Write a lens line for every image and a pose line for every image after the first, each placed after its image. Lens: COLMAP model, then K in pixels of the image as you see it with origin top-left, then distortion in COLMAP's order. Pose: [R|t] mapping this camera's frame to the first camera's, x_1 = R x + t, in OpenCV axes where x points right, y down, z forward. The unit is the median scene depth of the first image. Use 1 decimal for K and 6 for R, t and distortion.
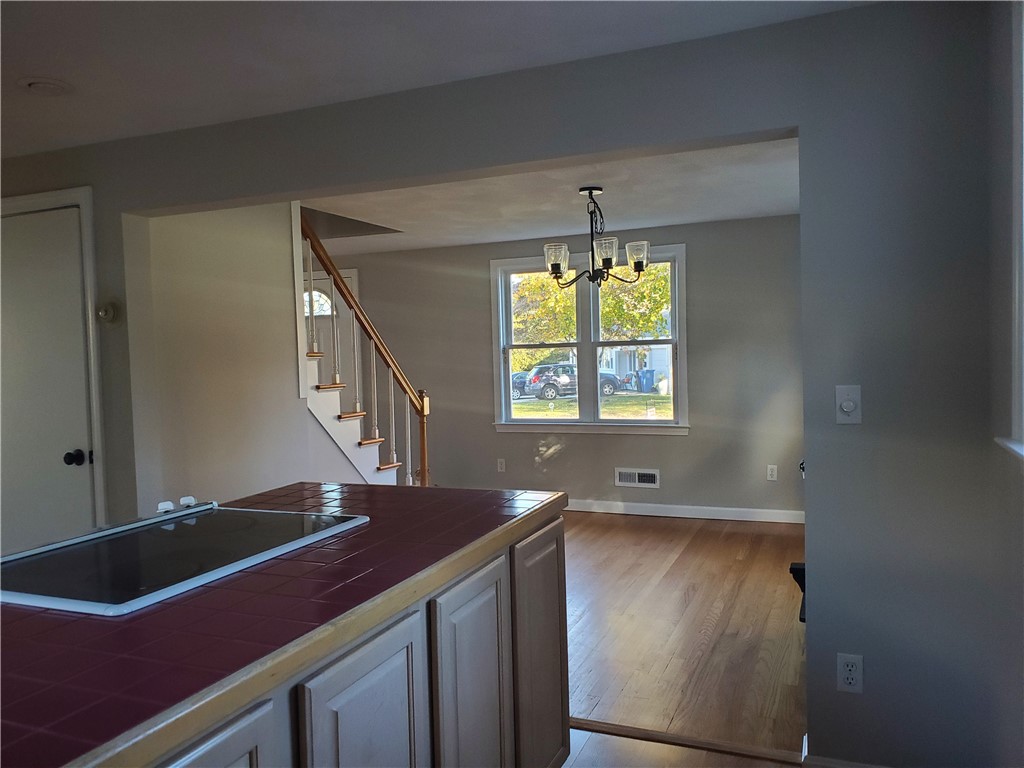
lens RADIAL K [[790.6, 0, 512.0], [0, 790.6, 384.0], [0, 0, 1]] dist [0.007607, -0.016884]
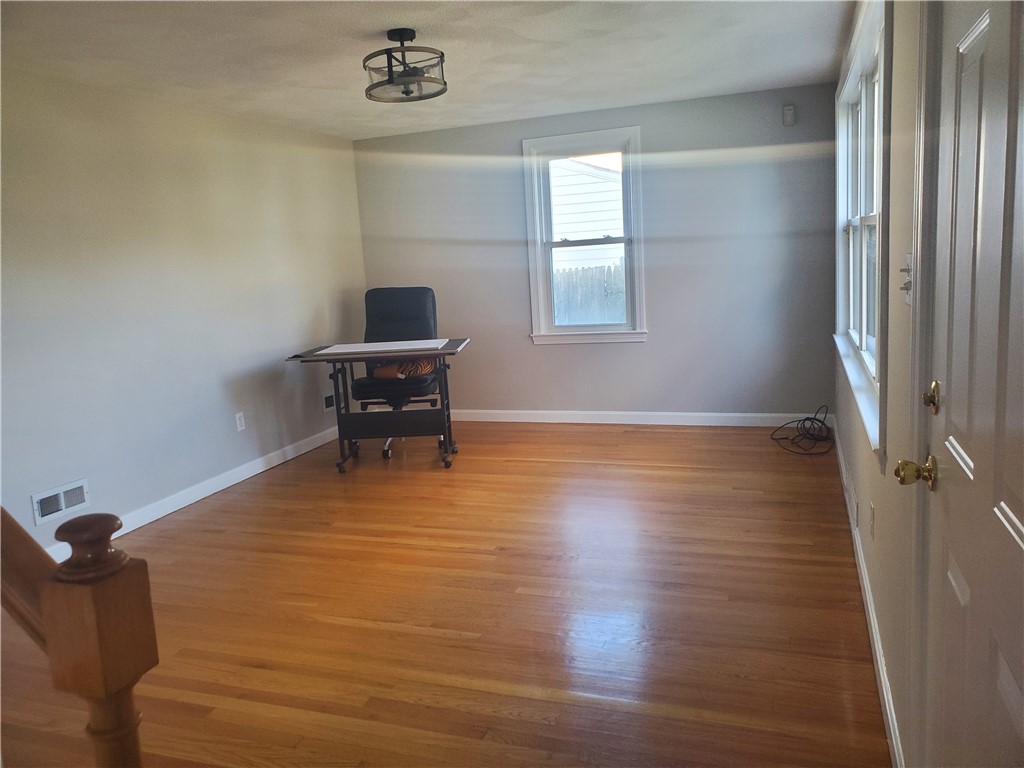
lens RADIAL K [[784.1, 0, 506.0], [0, 784.1, 360.9], [0, 0, 1]] dist [0.025788, -0.009130]
pose [[-0.591728, 0.180059, -0.785771, 0.704879], [0.039613, 0.980053, 0.194748, -0.092186], [0.805164, 0.084111, -0.587058, 1.481832]]
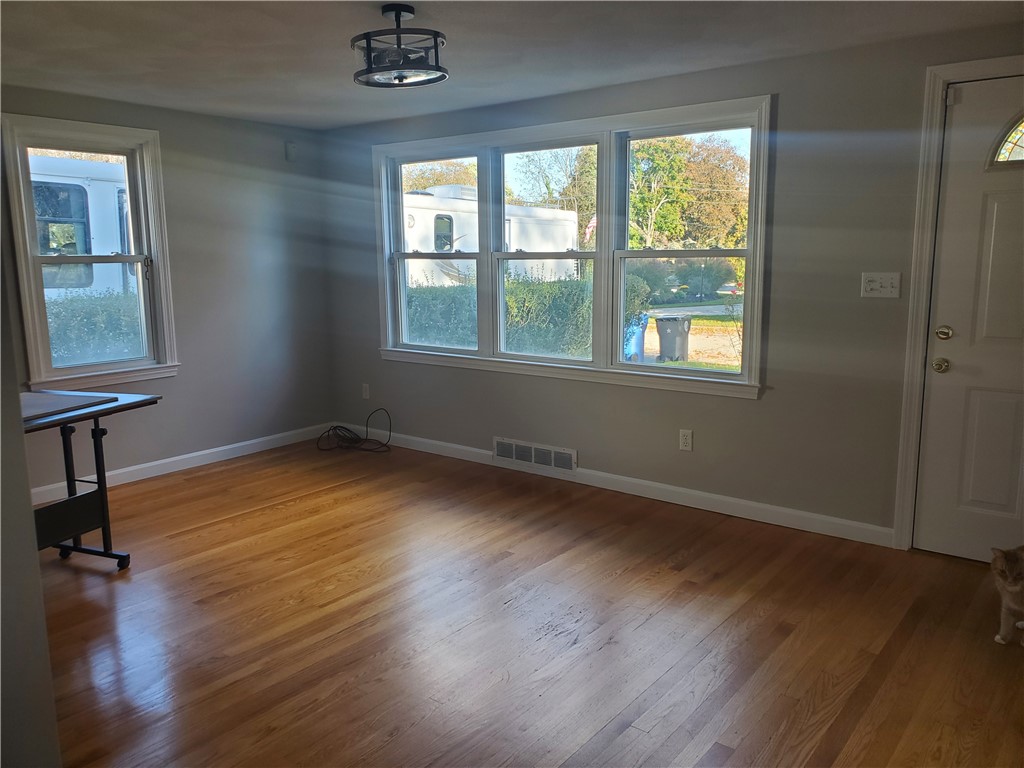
lens RADIAL K [[790.6, 0, 512.0], [0, 790.6, 384.0], [0, 0, 1]] dist [0.007607, -0.016884]
pose [[0.560824, 0.163854, -0.811559, 0.737406], [-0.041980, 0.984588, 0.169779, -0.060969], [0.826870, -0.061147, 0.559059, 0.627673]]
